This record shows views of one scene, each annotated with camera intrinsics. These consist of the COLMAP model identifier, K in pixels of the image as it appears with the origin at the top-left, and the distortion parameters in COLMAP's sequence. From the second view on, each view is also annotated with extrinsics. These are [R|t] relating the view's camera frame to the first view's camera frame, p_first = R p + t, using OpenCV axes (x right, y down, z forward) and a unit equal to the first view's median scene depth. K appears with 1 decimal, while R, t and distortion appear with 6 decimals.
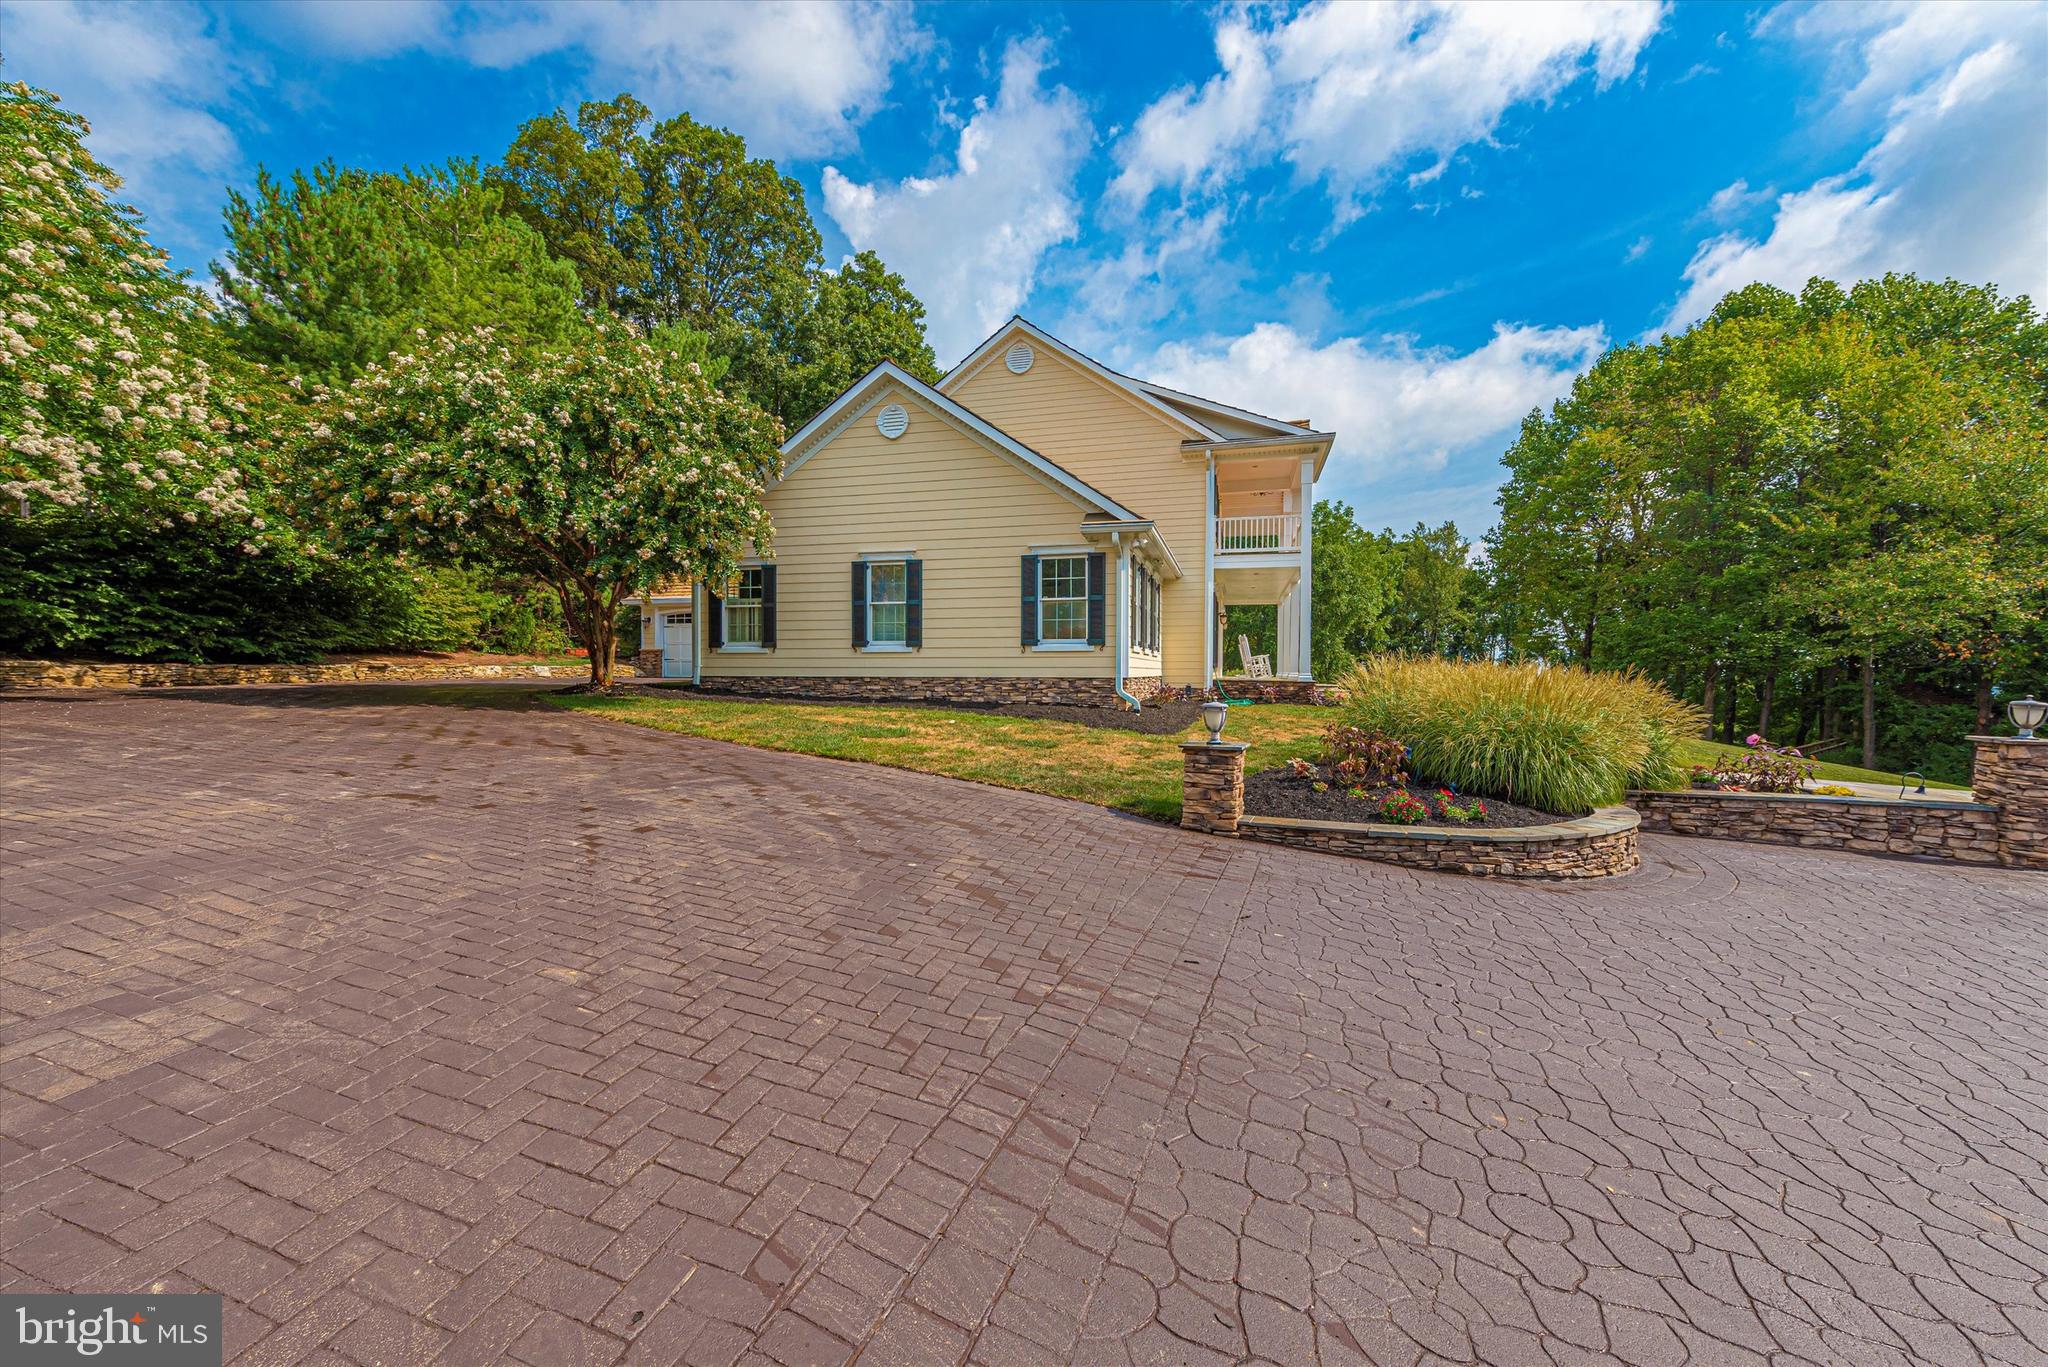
lens RADIAL K [[793.8, 0, 1022.2], [0, 793.8, 677.6], [0, 0, 1]] dist [0.003203, -0.000238]
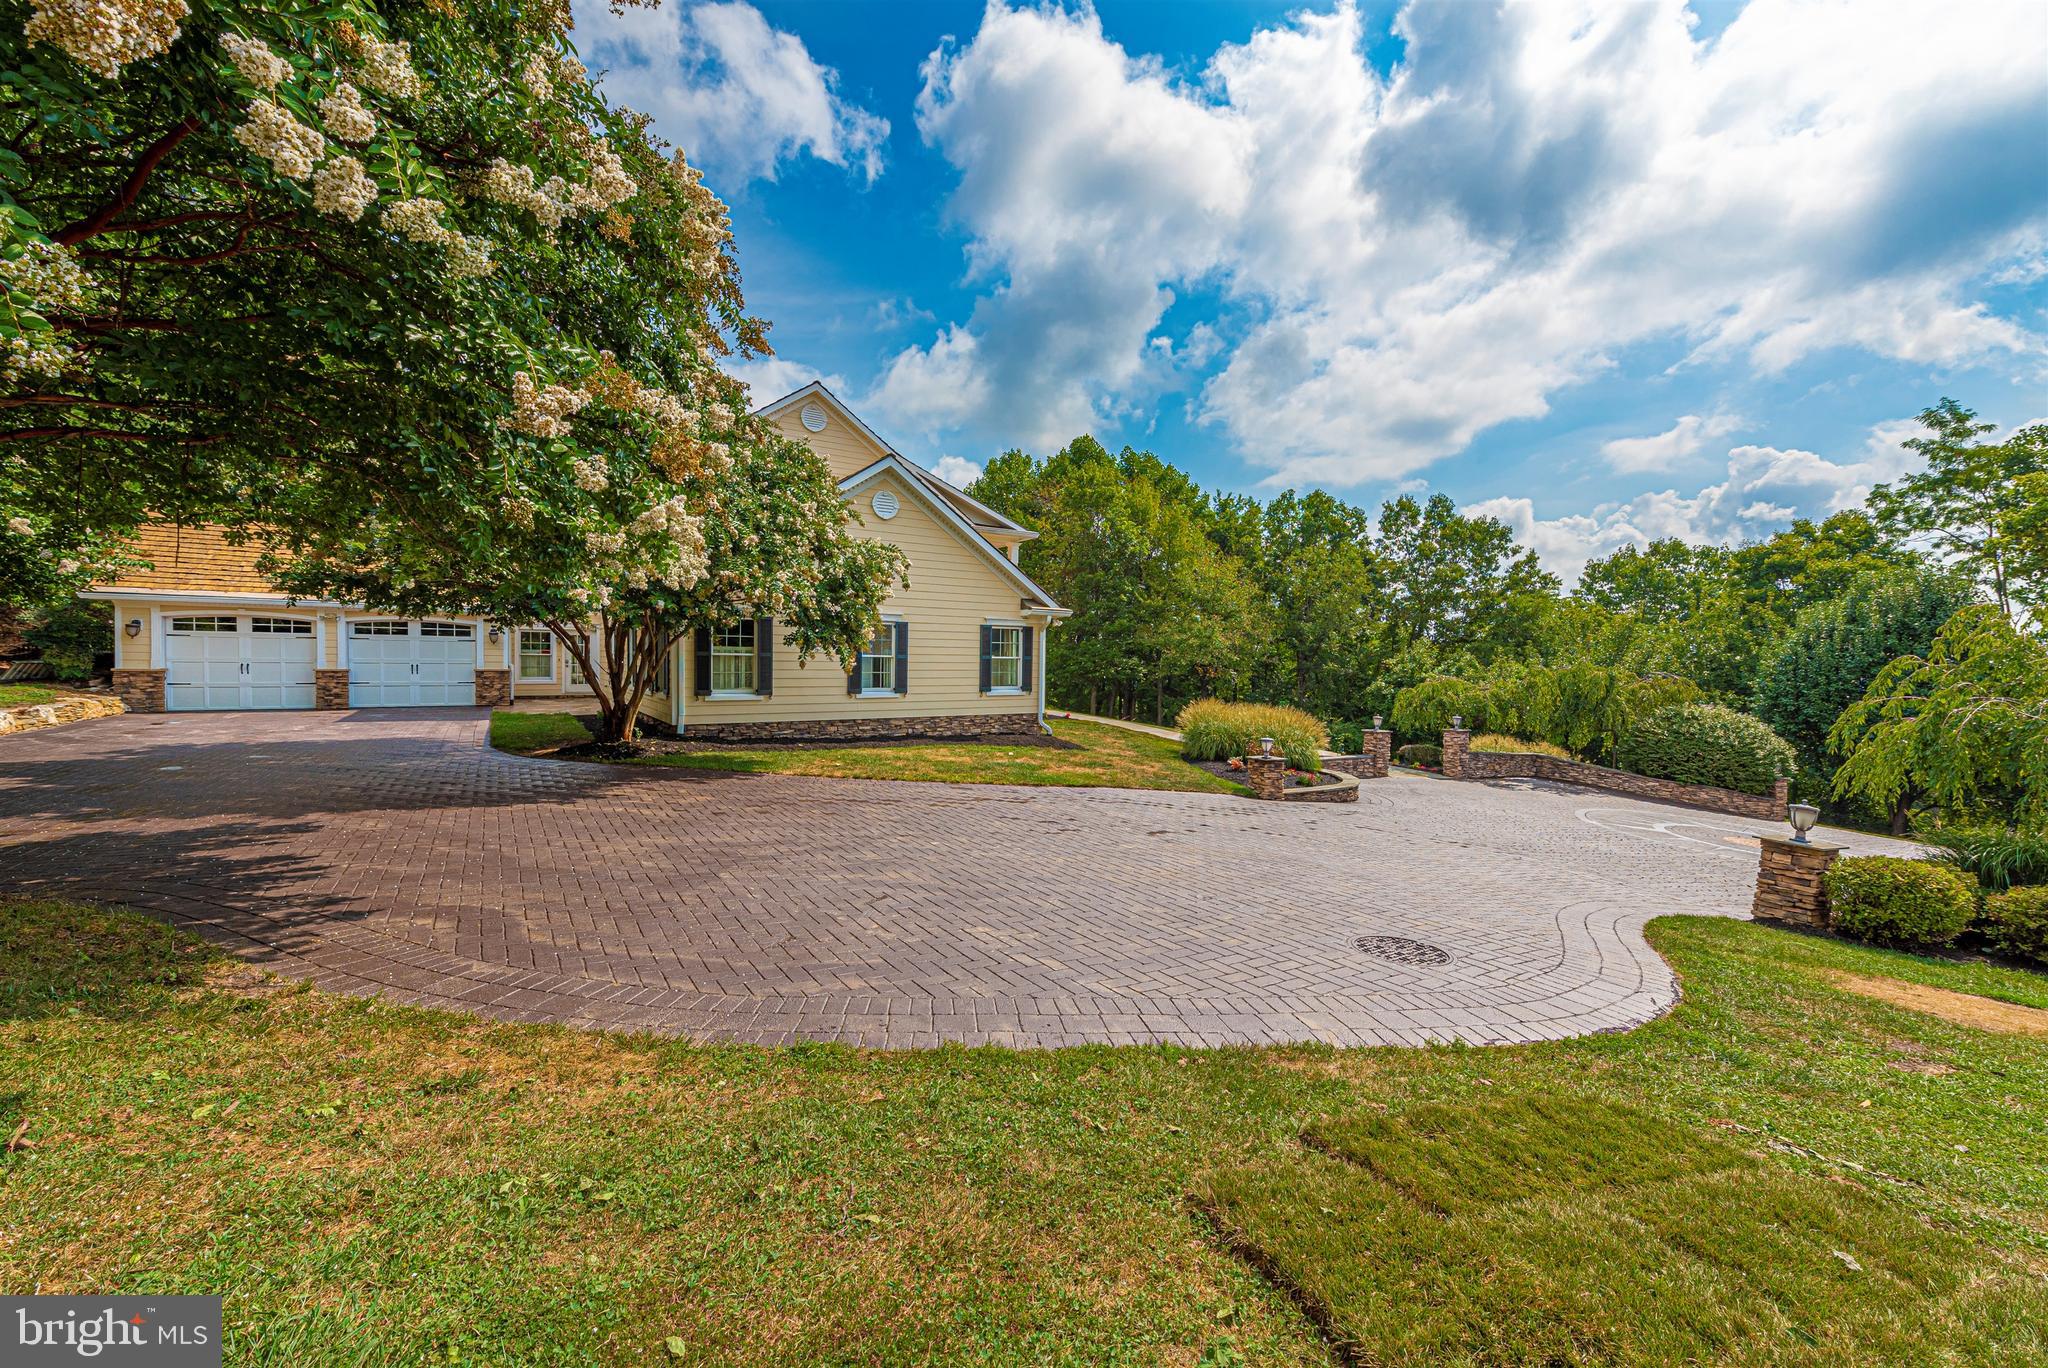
lens RADIAL K [[793.8, 0, 1022.2], [0, 793.8, 678.1], [0, 0, 1]] dist [0.003203, -0.000238]
pose [[0.667586, -0.011164, 0.744449, -0.923995], [-0.004303, 0.999813, 0.018852, -0.086081], [-0.744520, -0.015789, 0.667413, 0.046969]]
